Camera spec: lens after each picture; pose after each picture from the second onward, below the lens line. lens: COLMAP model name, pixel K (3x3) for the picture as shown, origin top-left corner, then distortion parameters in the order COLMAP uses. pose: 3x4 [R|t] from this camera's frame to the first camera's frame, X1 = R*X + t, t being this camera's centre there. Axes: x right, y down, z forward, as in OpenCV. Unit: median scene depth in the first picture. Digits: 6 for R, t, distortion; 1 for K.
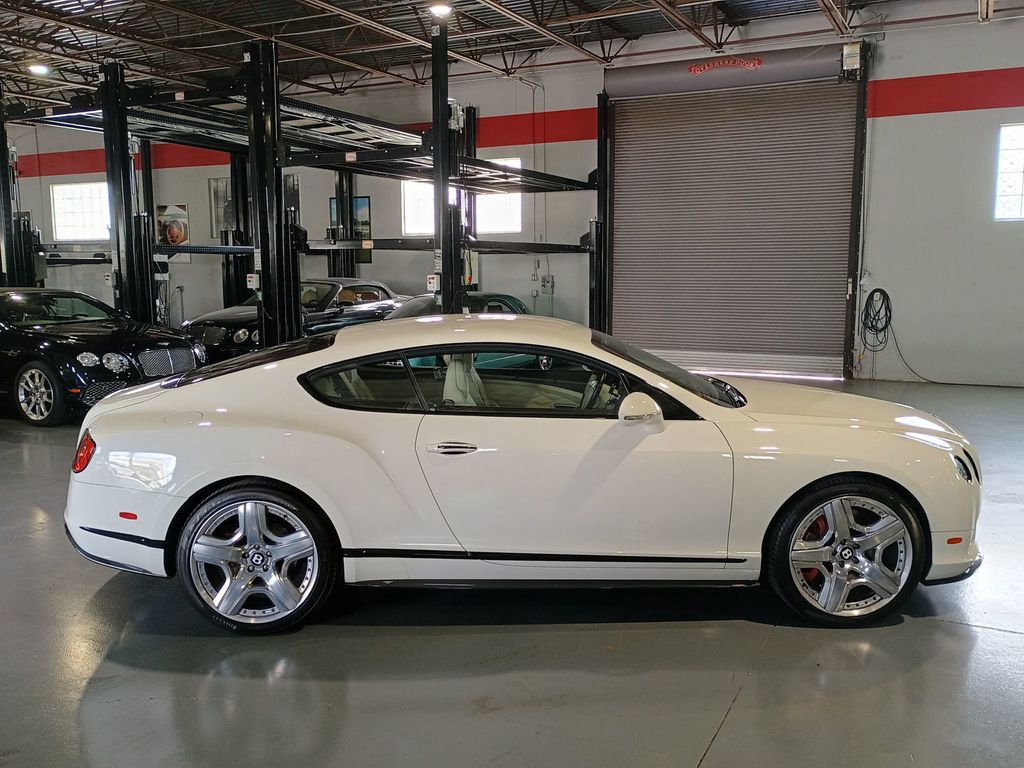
lens RADIAL K [[884.6, 0, 525.1], [0, 884.6, 373.1], [0, 0, 1]] dist [0.087958, -0.118263]
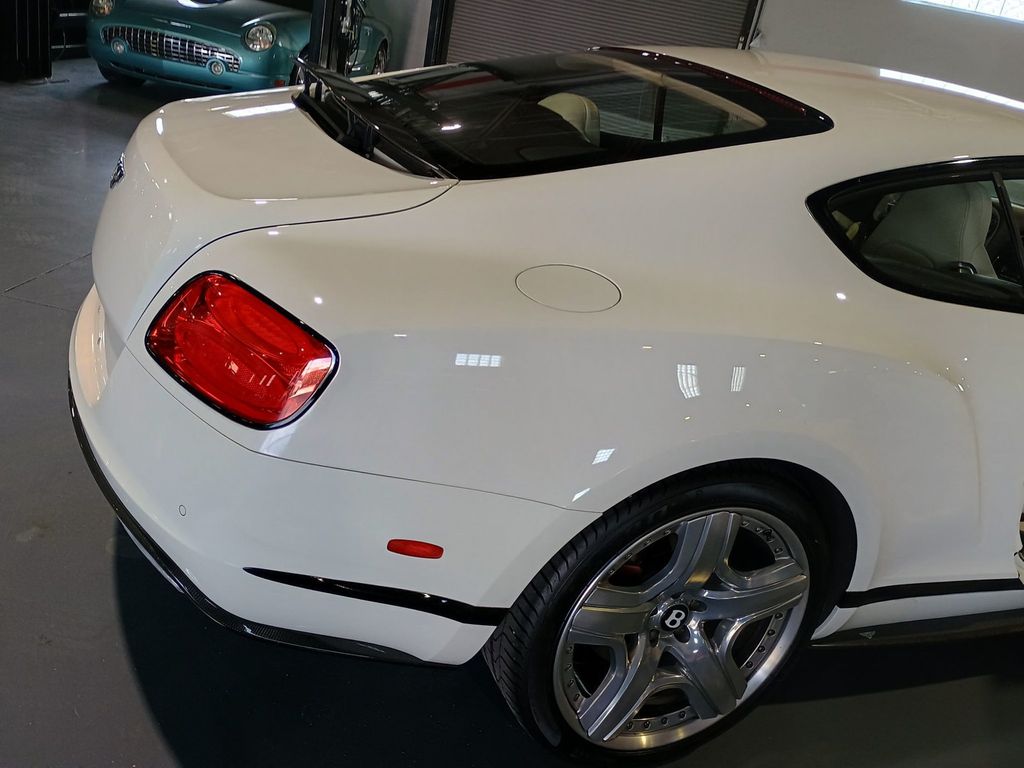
lens RADIAL K [[874.9, 0, 511.3], [0, 874.9, 361.4], [0, 0, 1]] dist [0.104611, -0.129454]
pose [[0.919531, 0.029900, 0.391877, -0.187213], [-0.144894, 0.952657, 0.267303, -0.003822], [-0.365332, -0.302575, 0.880330, 0.239558]]
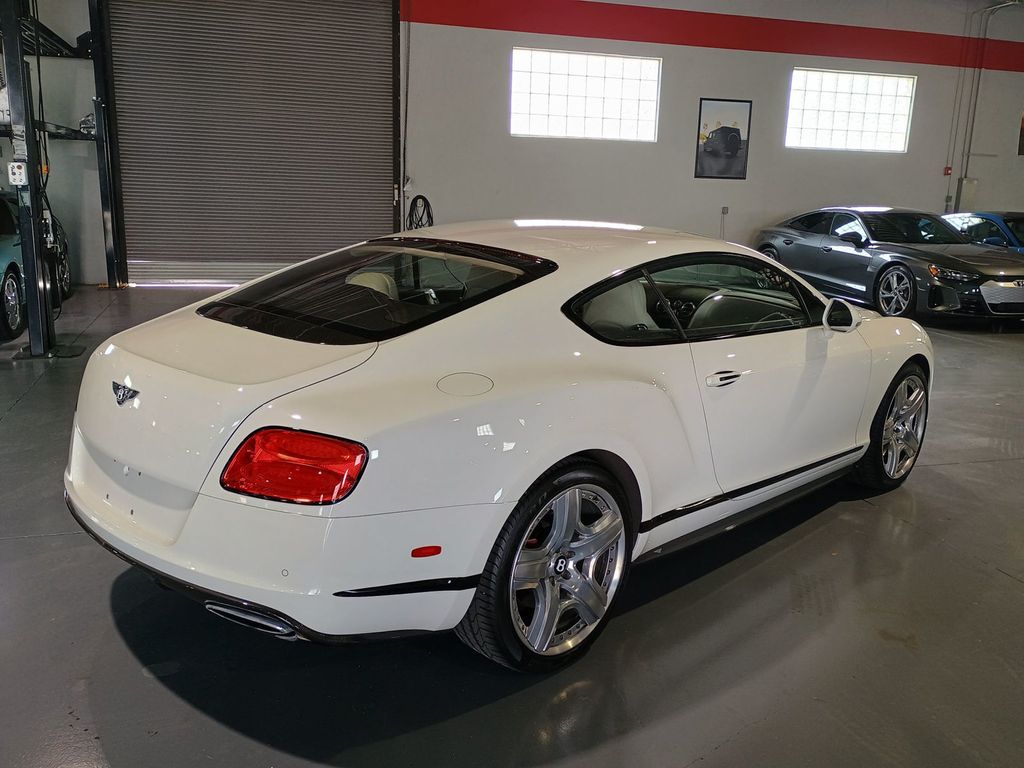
lens RADIAL K [[884.6, 0, 525.1], [0, 884.6, 373.1], [0, 0, 1]] dist [0.087958, -0.118263]
pose [[0.712759, -0.123363, 0.690475, -0.273082], [0.052467, 0.991031, 0.122901, -0.011054], [-0.699444, -0.051372, 0.712839, 0.180875]]
